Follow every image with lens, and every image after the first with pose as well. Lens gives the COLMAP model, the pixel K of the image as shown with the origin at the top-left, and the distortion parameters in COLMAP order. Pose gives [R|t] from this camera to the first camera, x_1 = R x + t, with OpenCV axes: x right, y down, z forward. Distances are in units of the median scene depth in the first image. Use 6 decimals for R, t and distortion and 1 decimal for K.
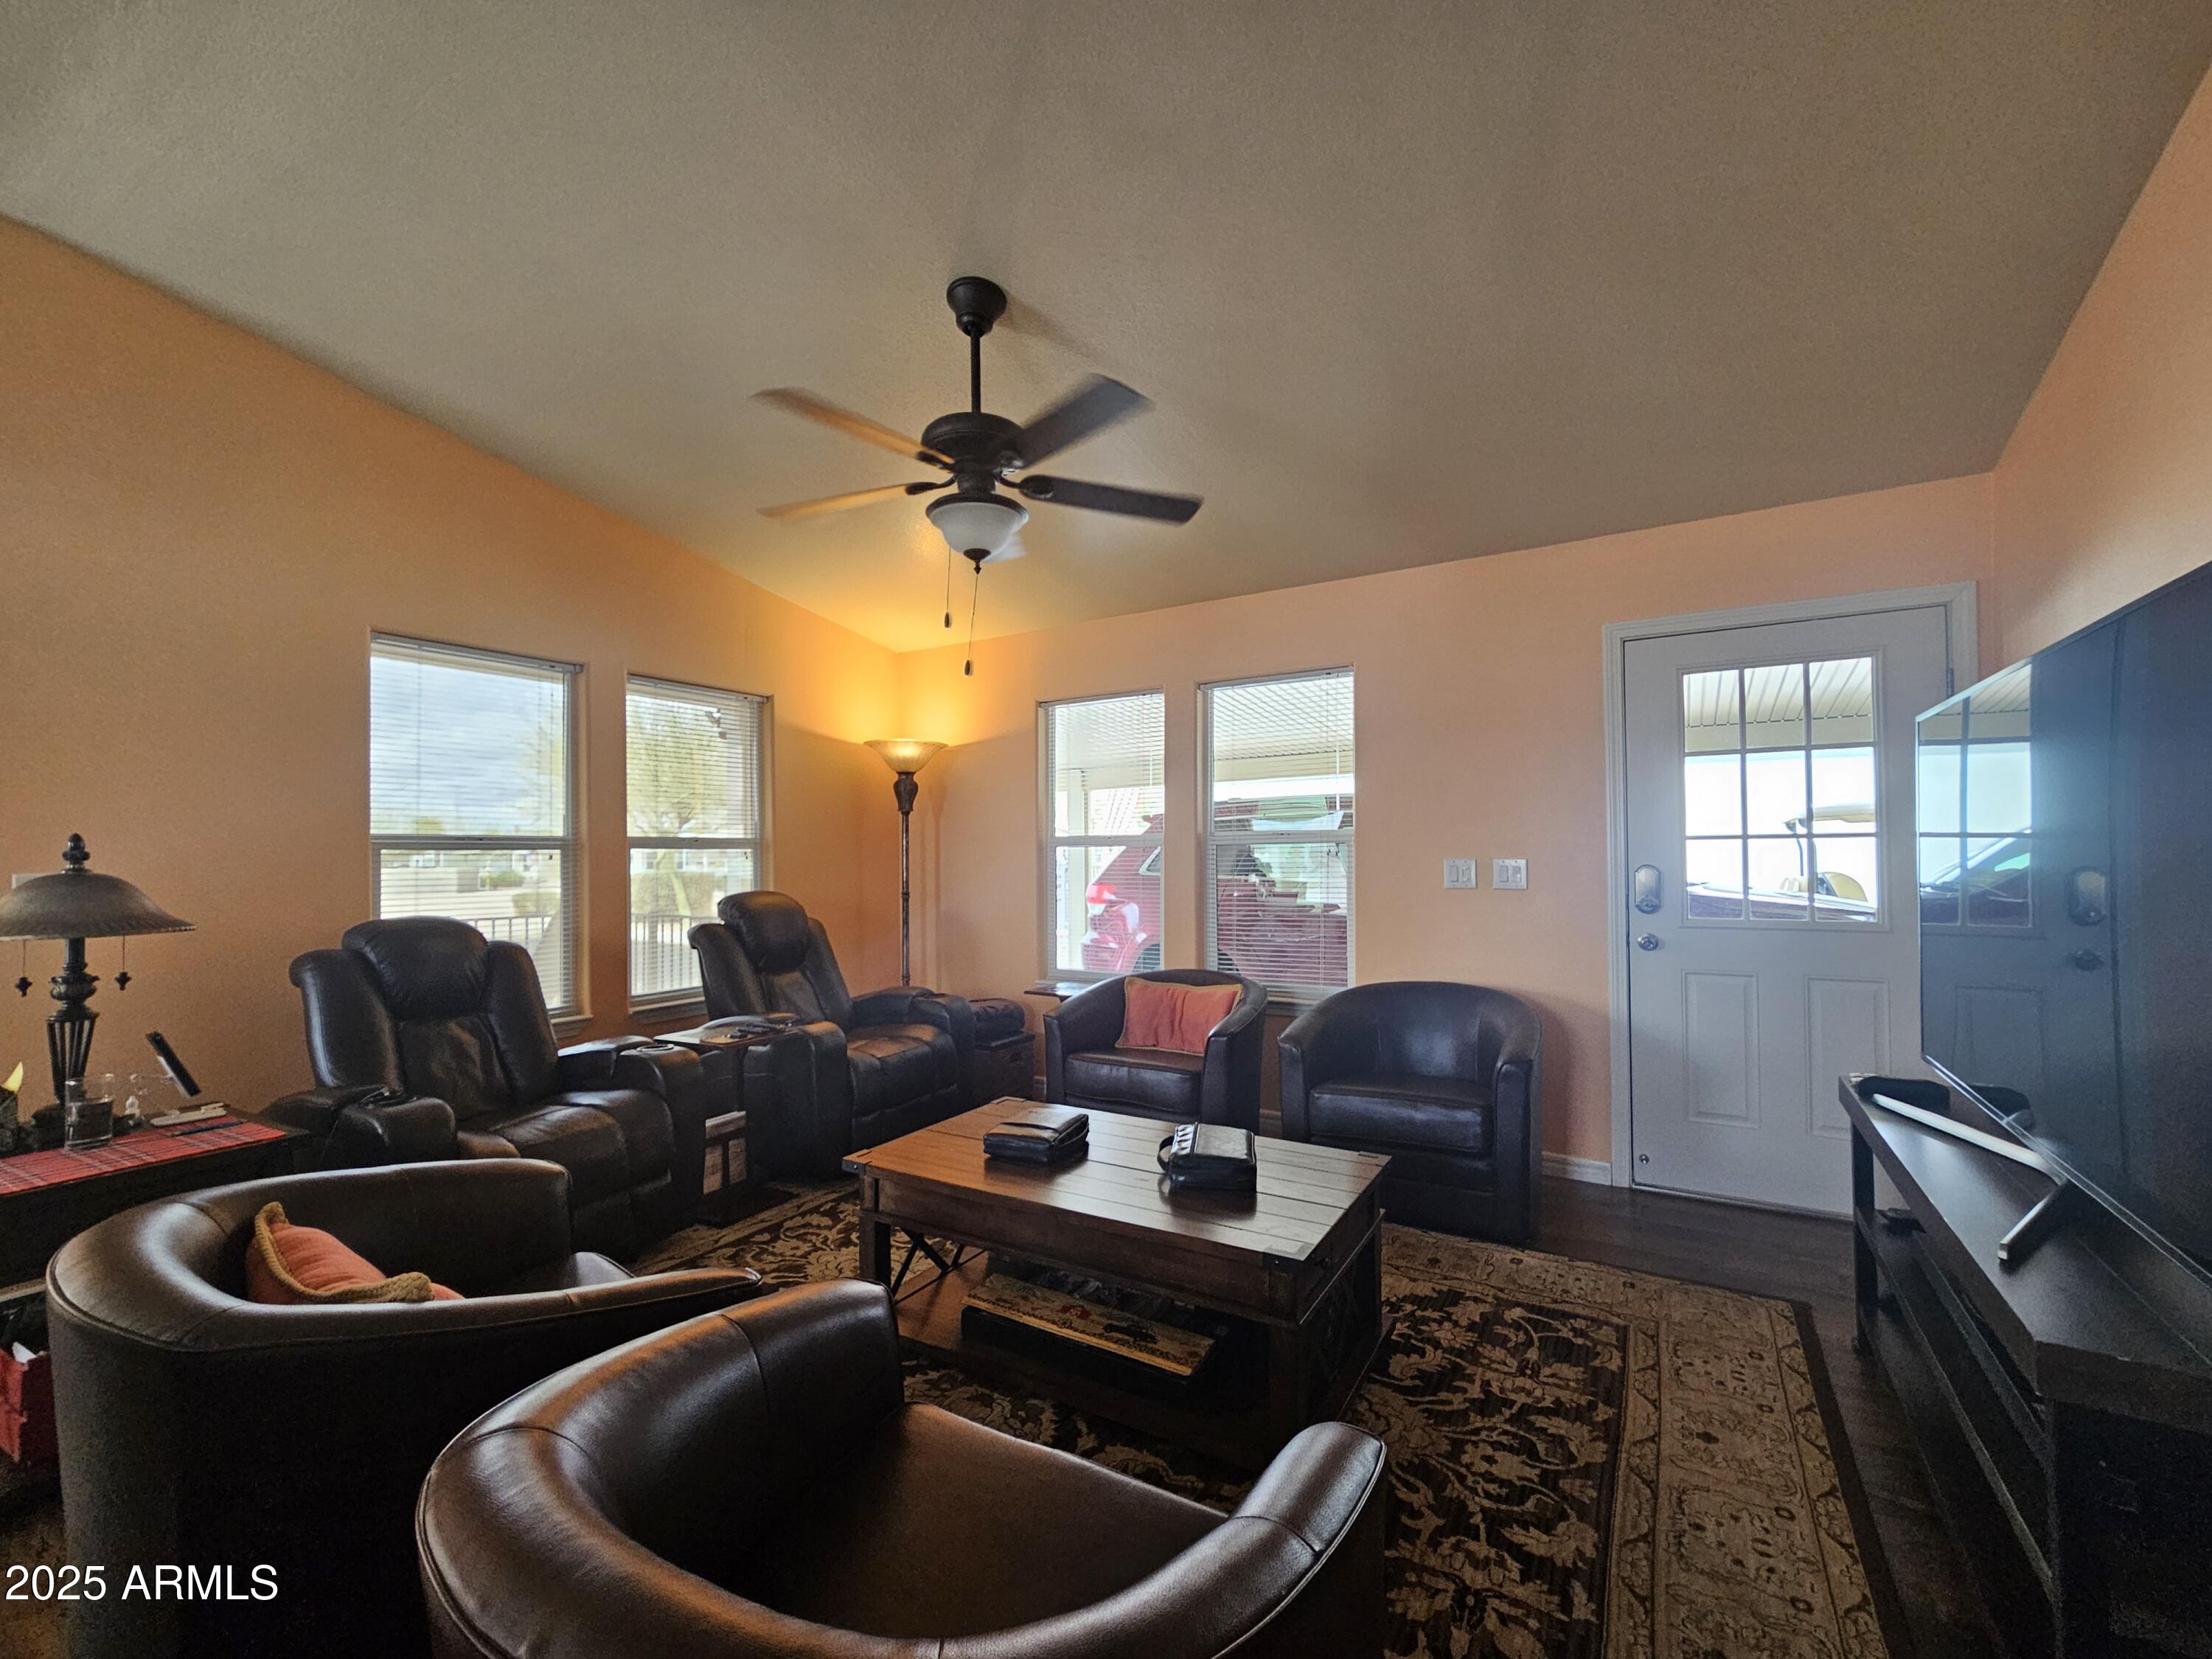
lens RADIAL K [[927.9, 0, 1103.8], [0, 927.9, 842.8], [0, 0, 1]] dist [-0.000875, 0.001120]
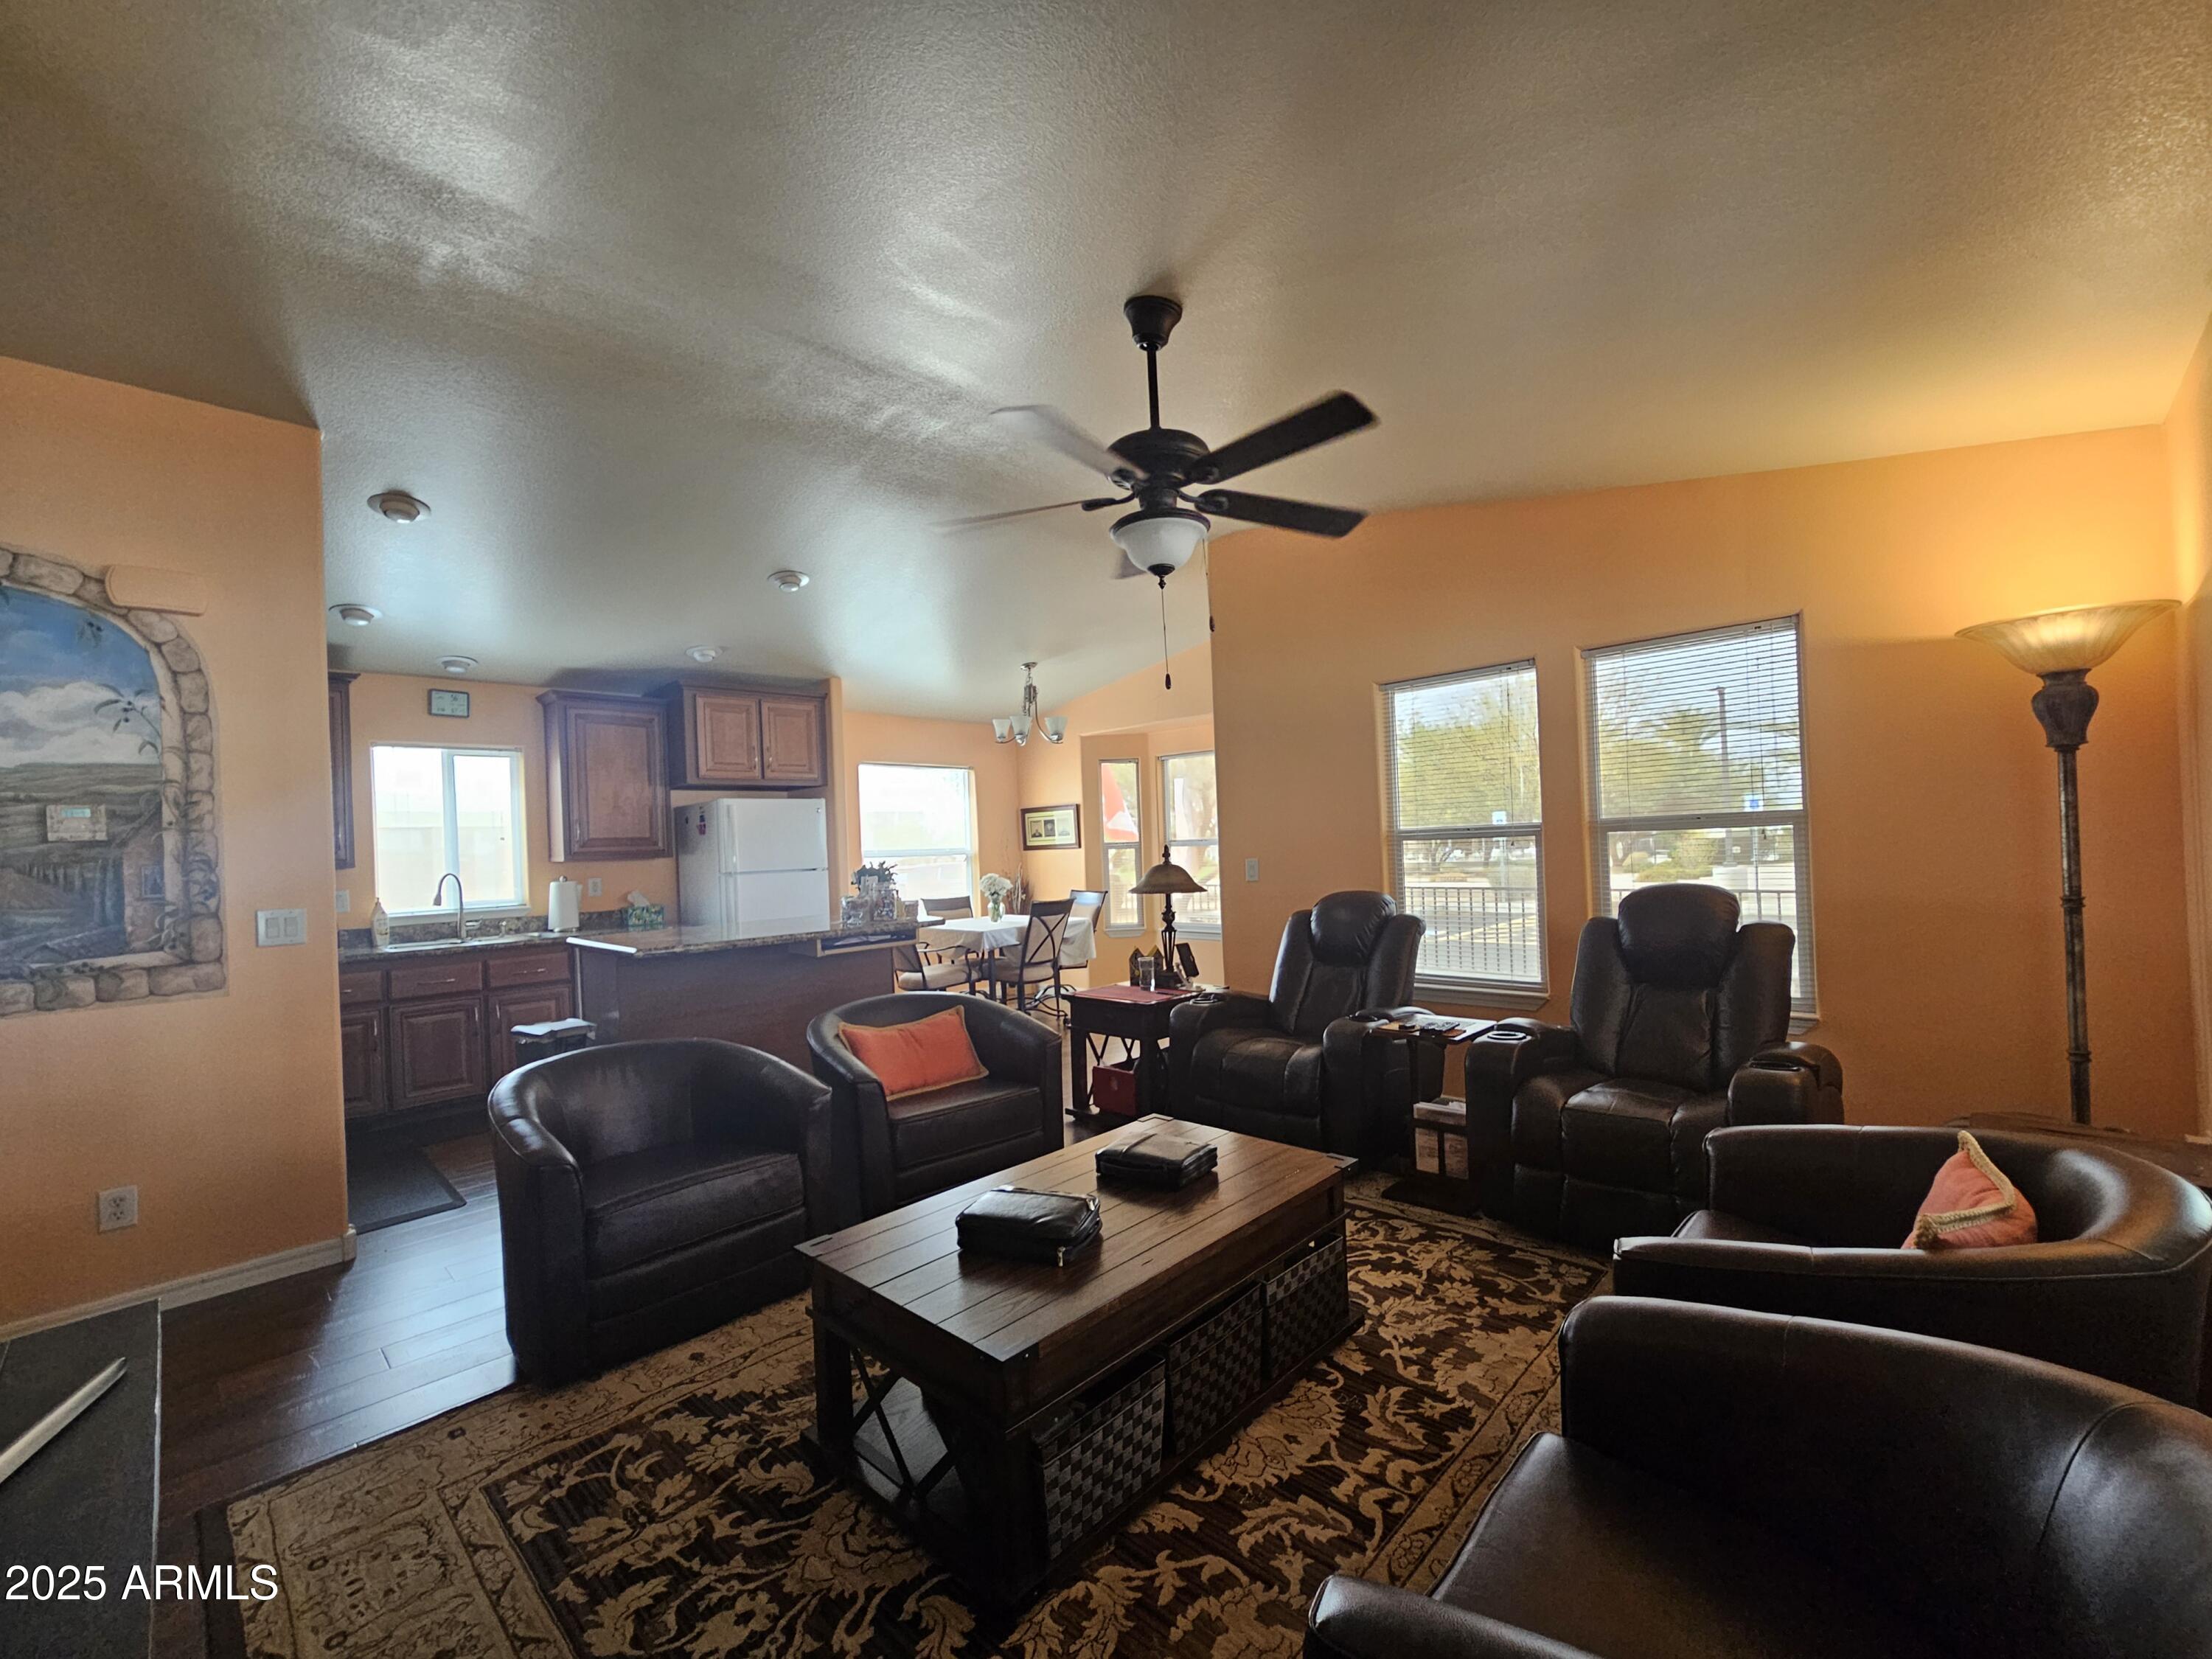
lens RADIAL K [[927.9, 0, 1103.8], [0, 927.9, 842.8], [0, 0, 1]] dist [-0.000875, 0.001120]
pose [[-0.227490, 0.013614, -0.973685, 1.172913], [0.057467, 0.998347, 0.000532, -0.027835], [0.972083, -0.055834, -0.227896, 1.570904]]
